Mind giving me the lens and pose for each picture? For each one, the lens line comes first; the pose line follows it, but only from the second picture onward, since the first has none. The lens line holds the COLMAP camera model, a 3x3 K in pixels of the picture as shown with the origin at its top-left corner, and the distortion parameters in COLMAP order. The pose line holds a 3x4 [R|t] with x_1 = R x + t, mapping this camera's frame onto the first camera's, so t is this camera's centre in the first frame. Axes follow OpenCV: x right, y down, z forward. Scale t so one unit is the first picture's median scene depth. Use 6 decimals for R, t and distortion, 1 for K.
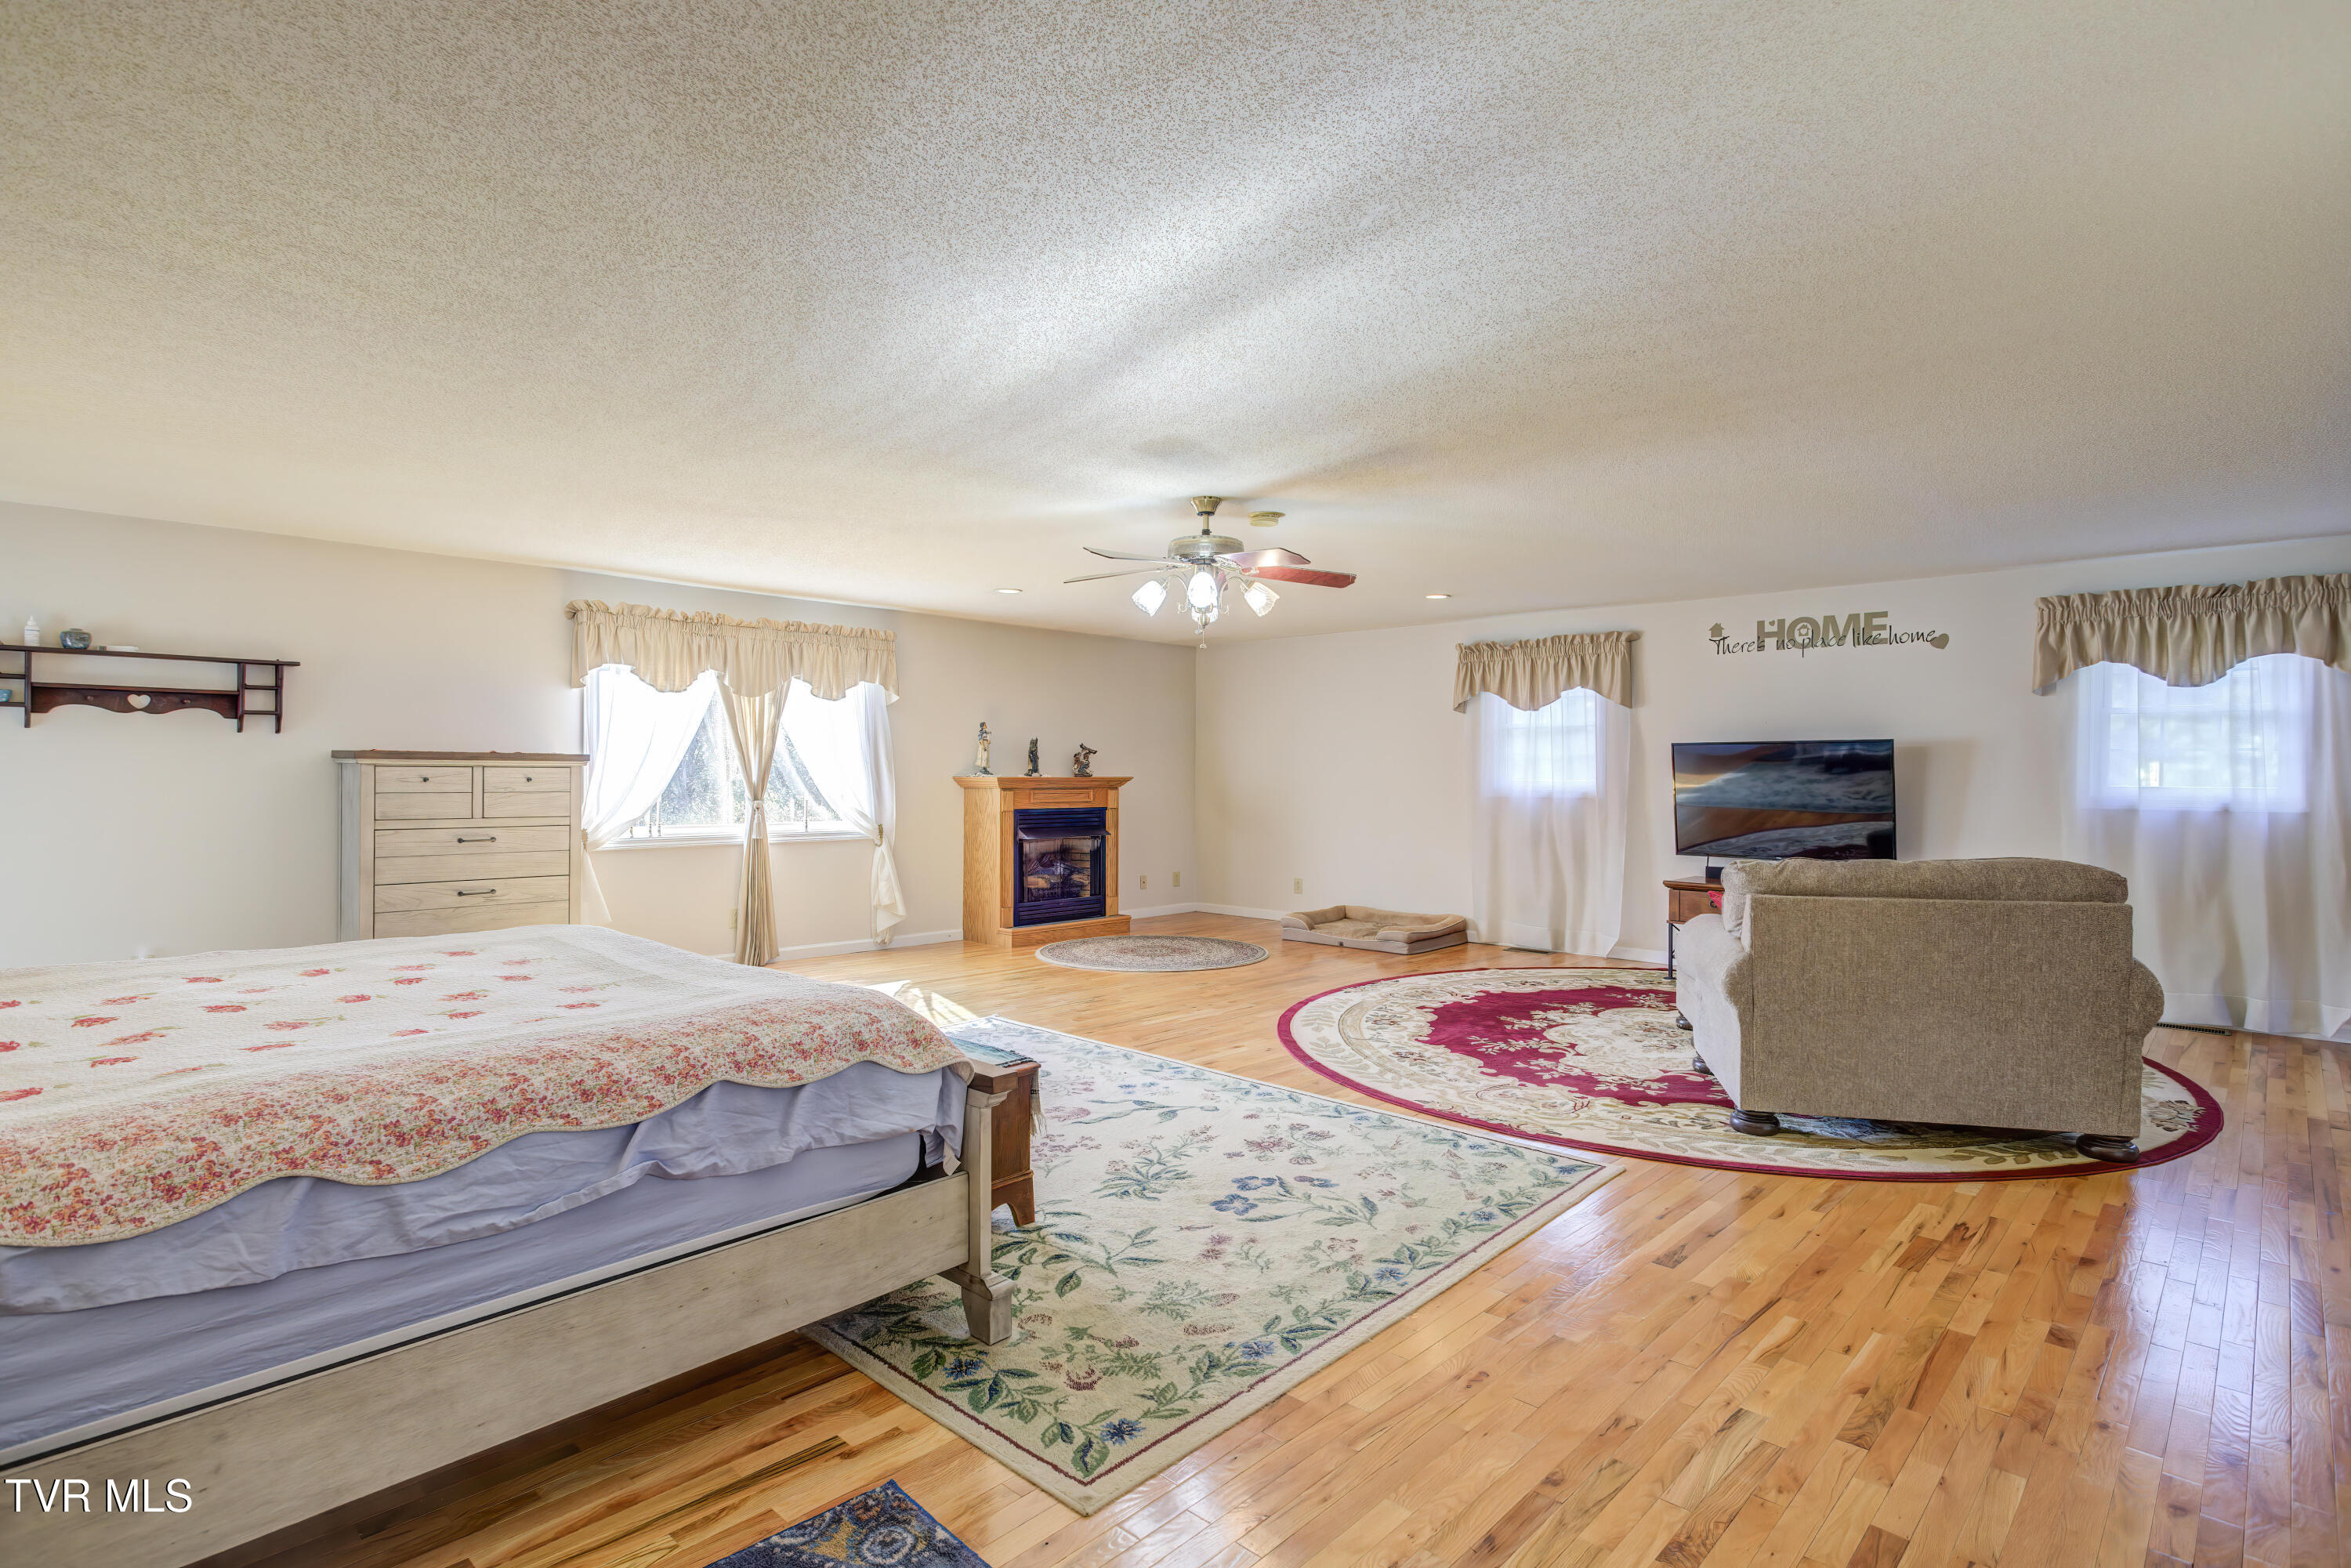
lens RADIAL K [[1146.9, 0, 1189.0], [0, 1146.9, 774.4], [0, 0, 1]] dist [-0.010261, 0.004146]
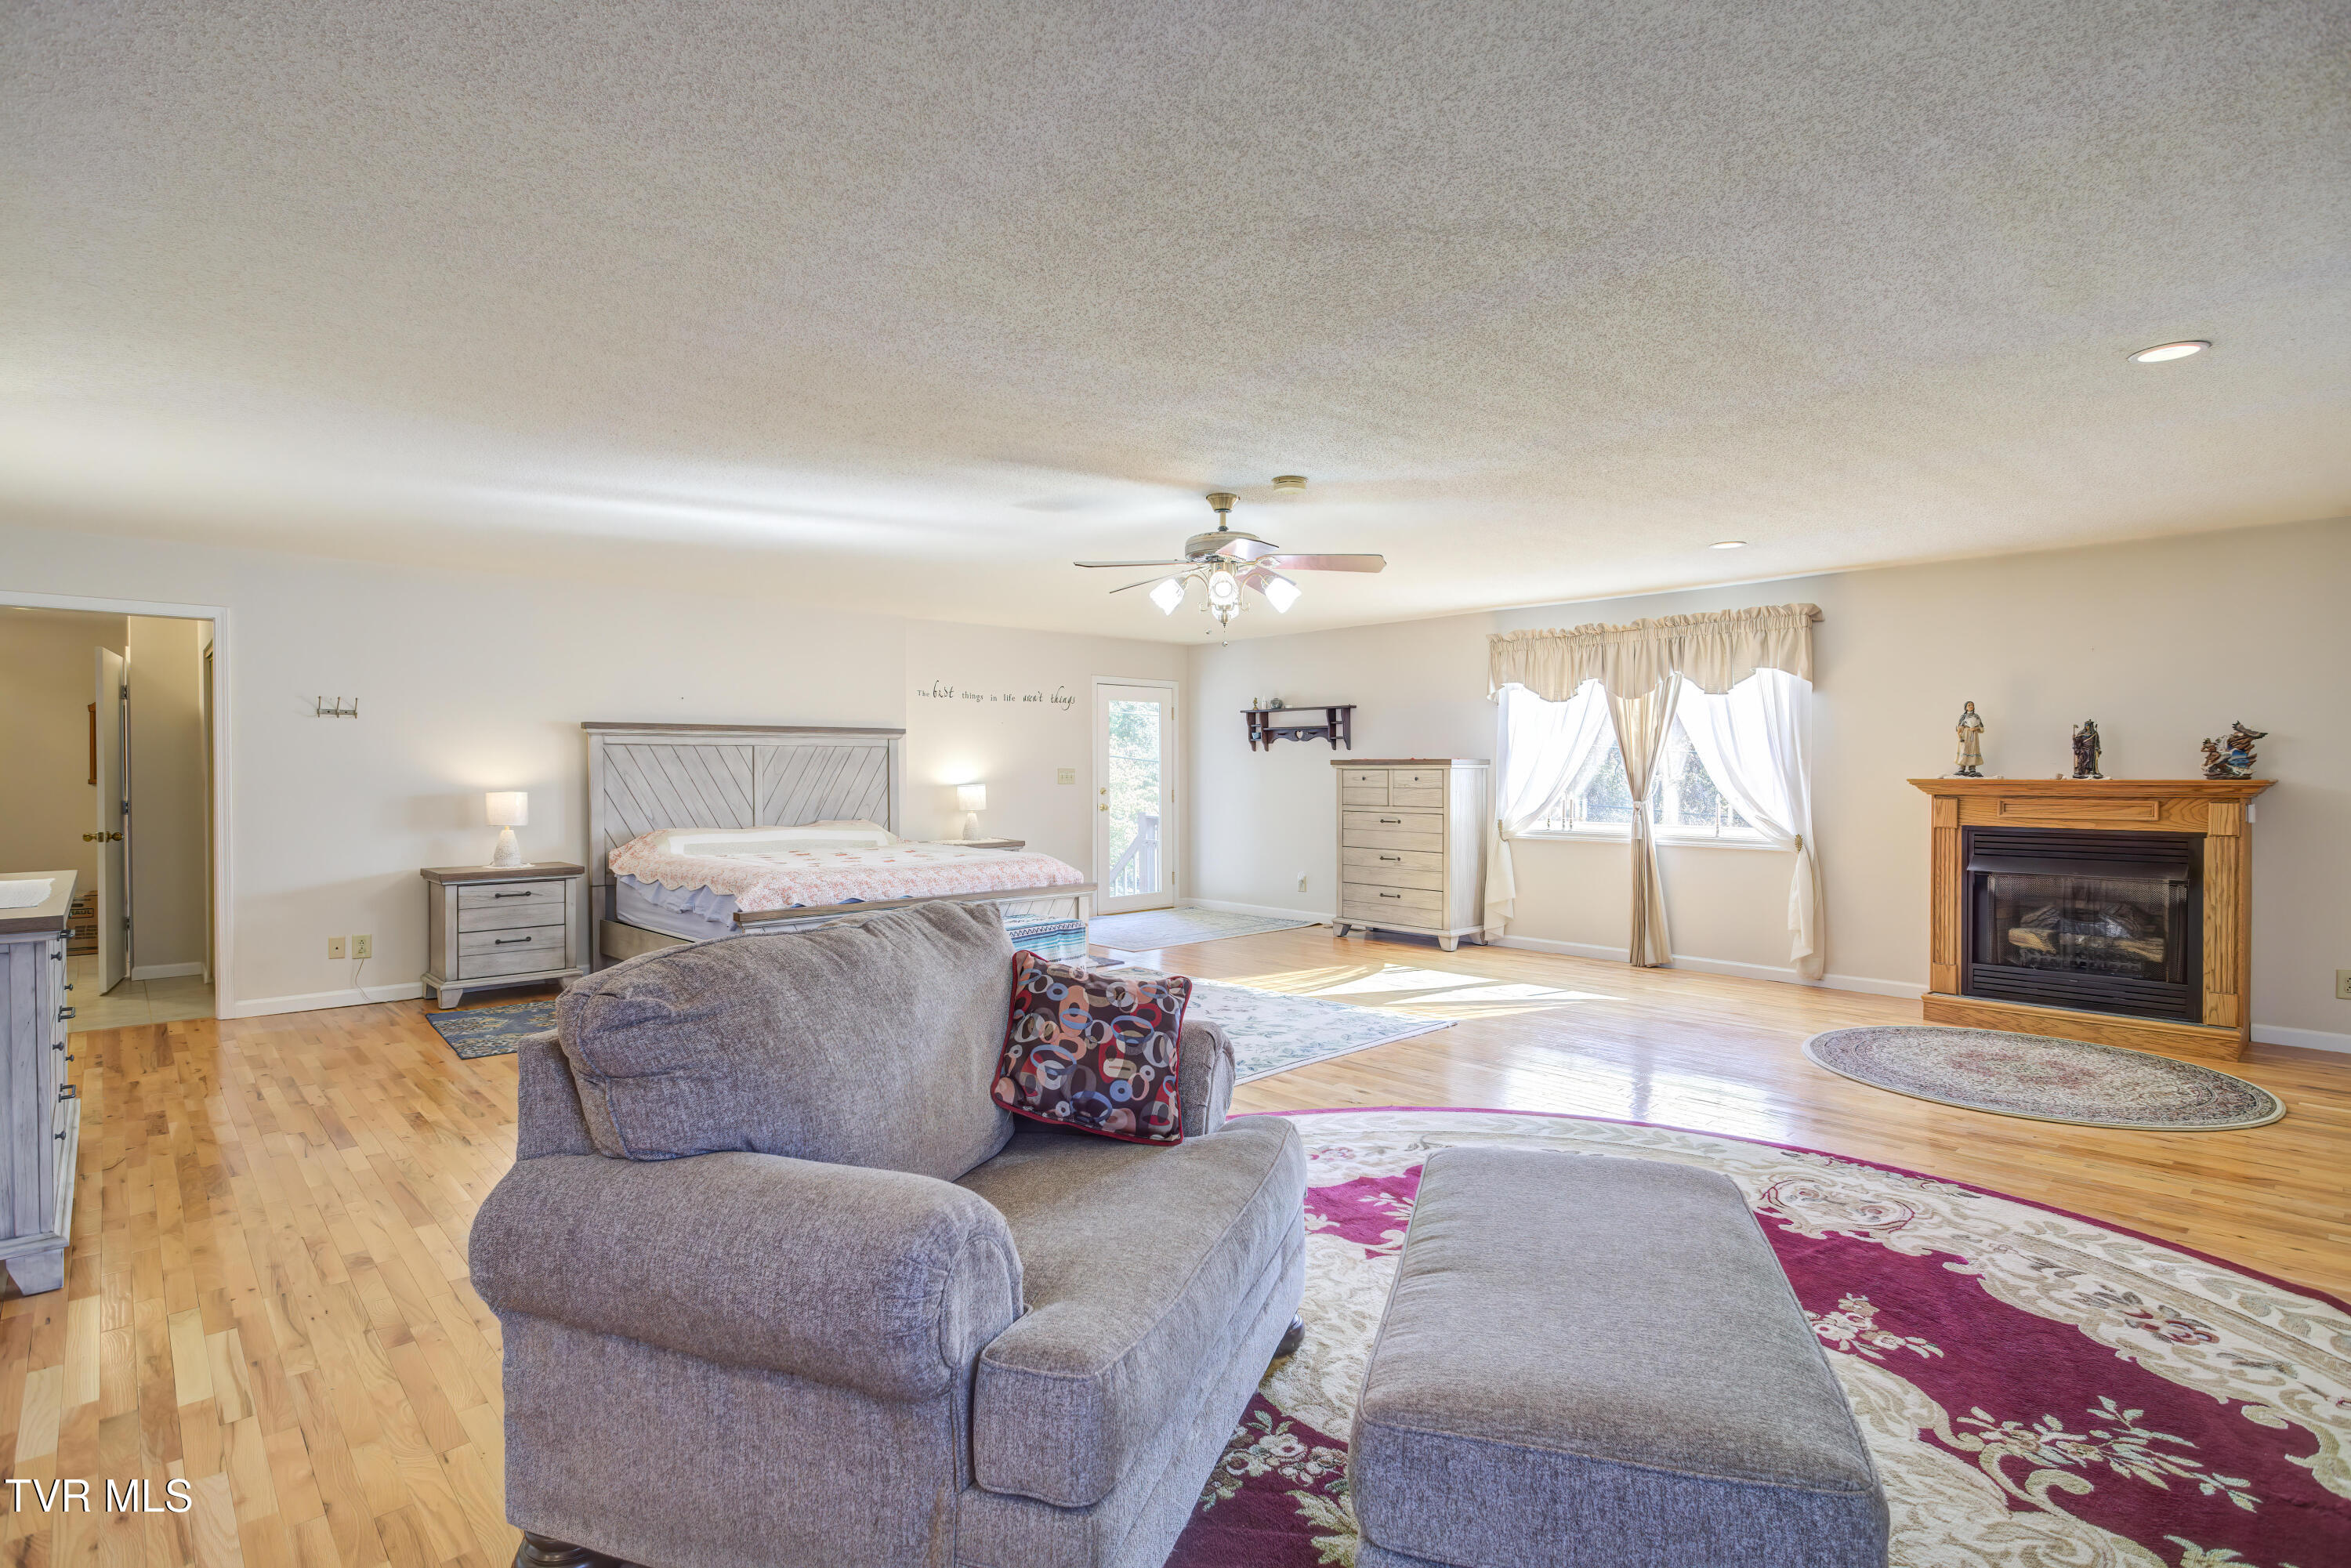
lens RADIAL K [[1146.9, 0, 1188.7], [0, 1146.9, 786.1], [0, 0, 1]] dist [-0.010261, 0.004146]
pose [[-0.038618, 0.006493, -0.999233, 0.630825], [-0.003880, 0.999970, 0.006647, 0.004158], [0.999247, 0.004134, -0.038592, 0.629999]]
